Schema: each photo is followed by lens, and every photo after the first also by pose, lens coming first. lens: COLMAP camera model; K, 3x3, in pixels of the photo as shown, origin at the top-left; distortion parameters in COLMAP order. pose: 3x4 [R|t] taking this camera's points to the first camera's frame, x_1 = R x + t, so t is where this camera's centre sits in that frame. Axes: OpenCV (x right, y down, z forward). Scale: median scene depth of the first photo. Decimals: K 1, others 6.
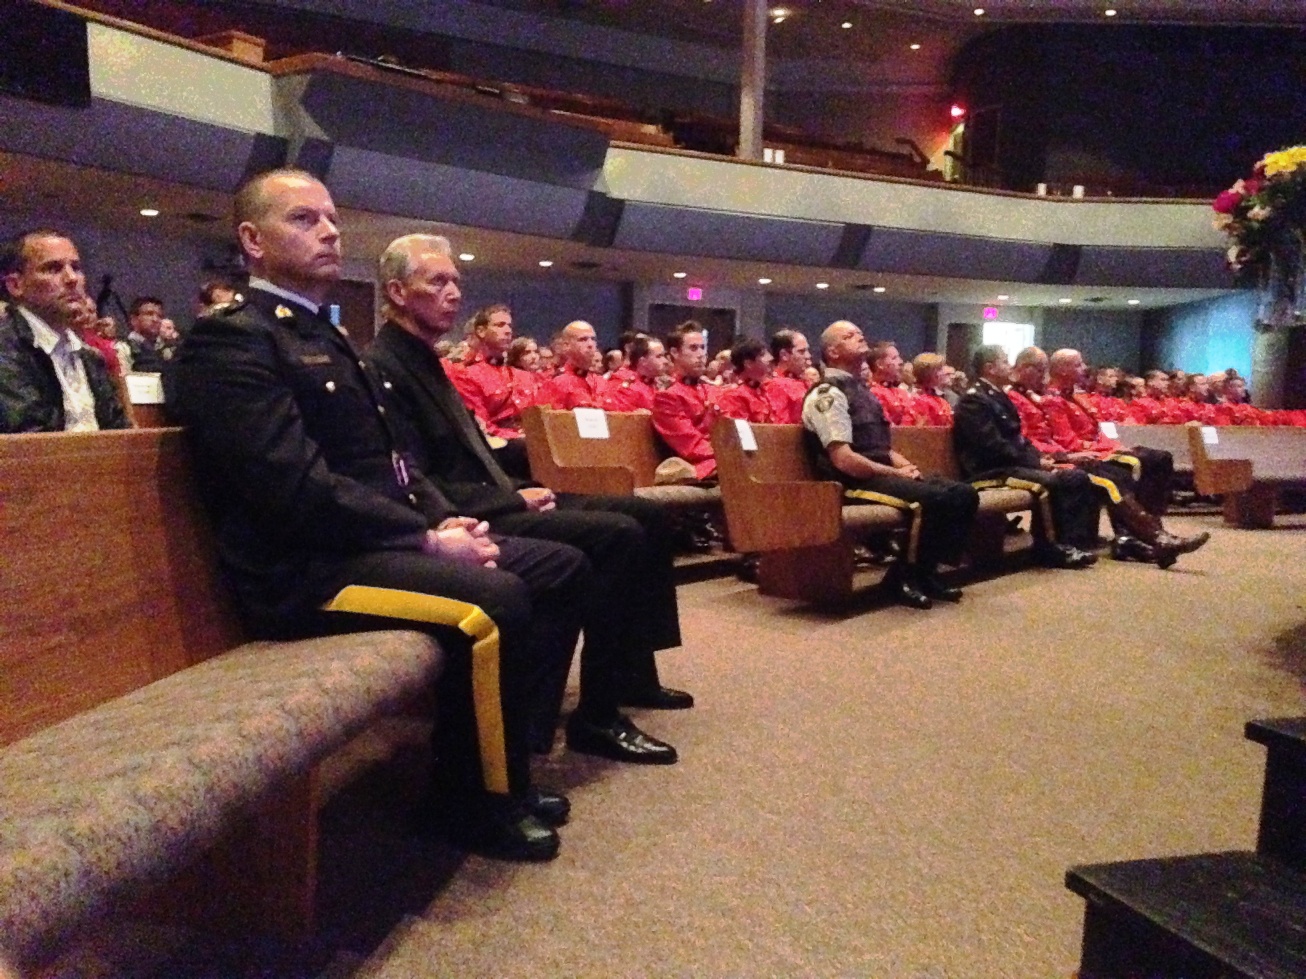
lens RADIAL K [[1272.4, 0, 653.0], [0, 1272.4, 489.5], [0, 0, 1]] dist [0.095342, -0.015560]
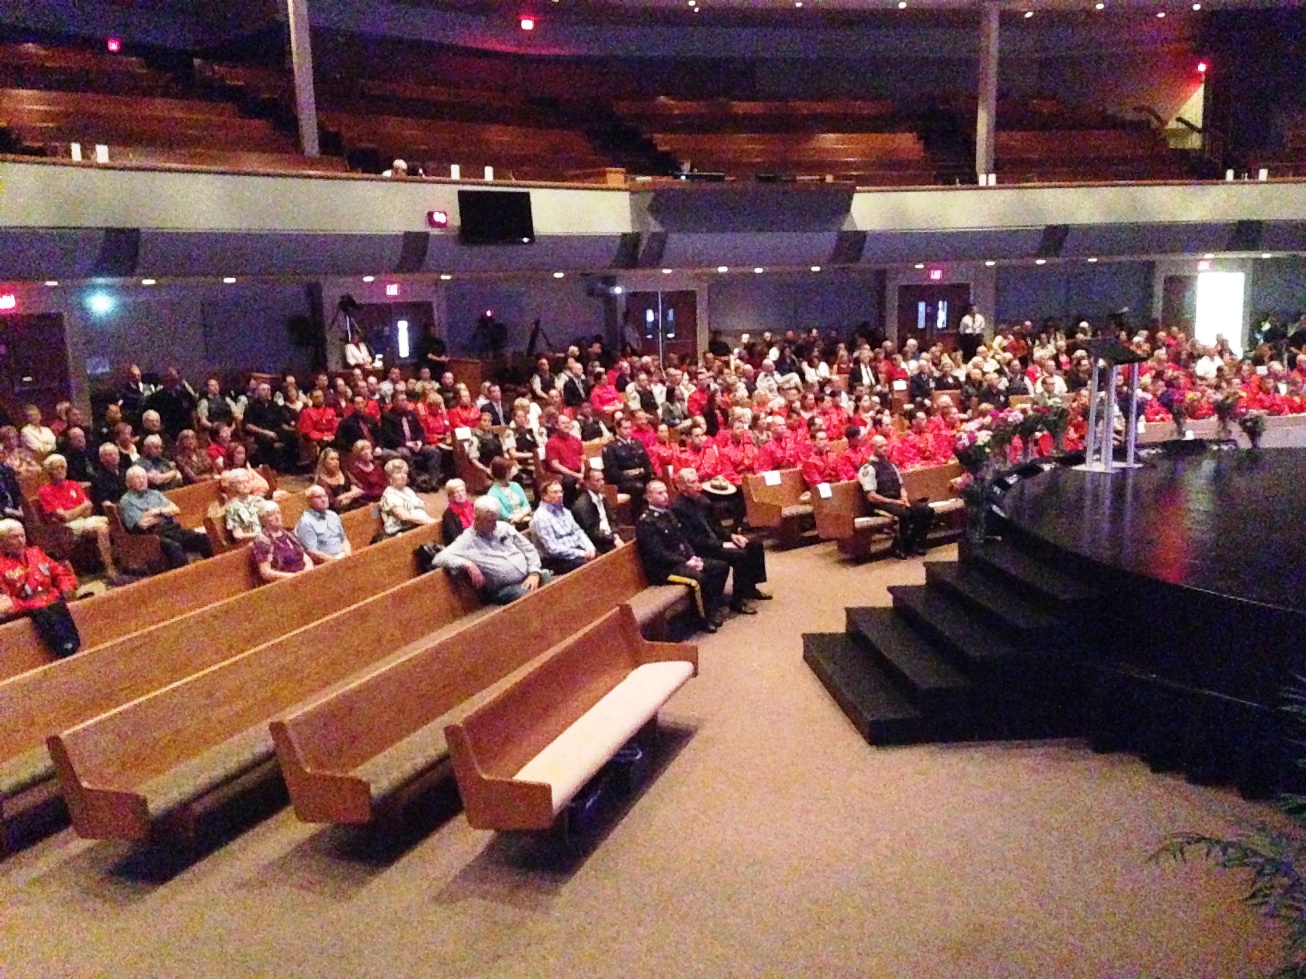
lens RADIAL K [[1272.4, 0, 653.0], [0, 1272.4, 489.5], [0, 0, 1]] dist [0.095342, -0.015560]
pose [[0.965647, 0.001668, -0.259851, 0.332023], [0.025104, 0.994703, 0.099677, -0.255911], [0.258640, -0.102776, 0.960491, -1.265102]]
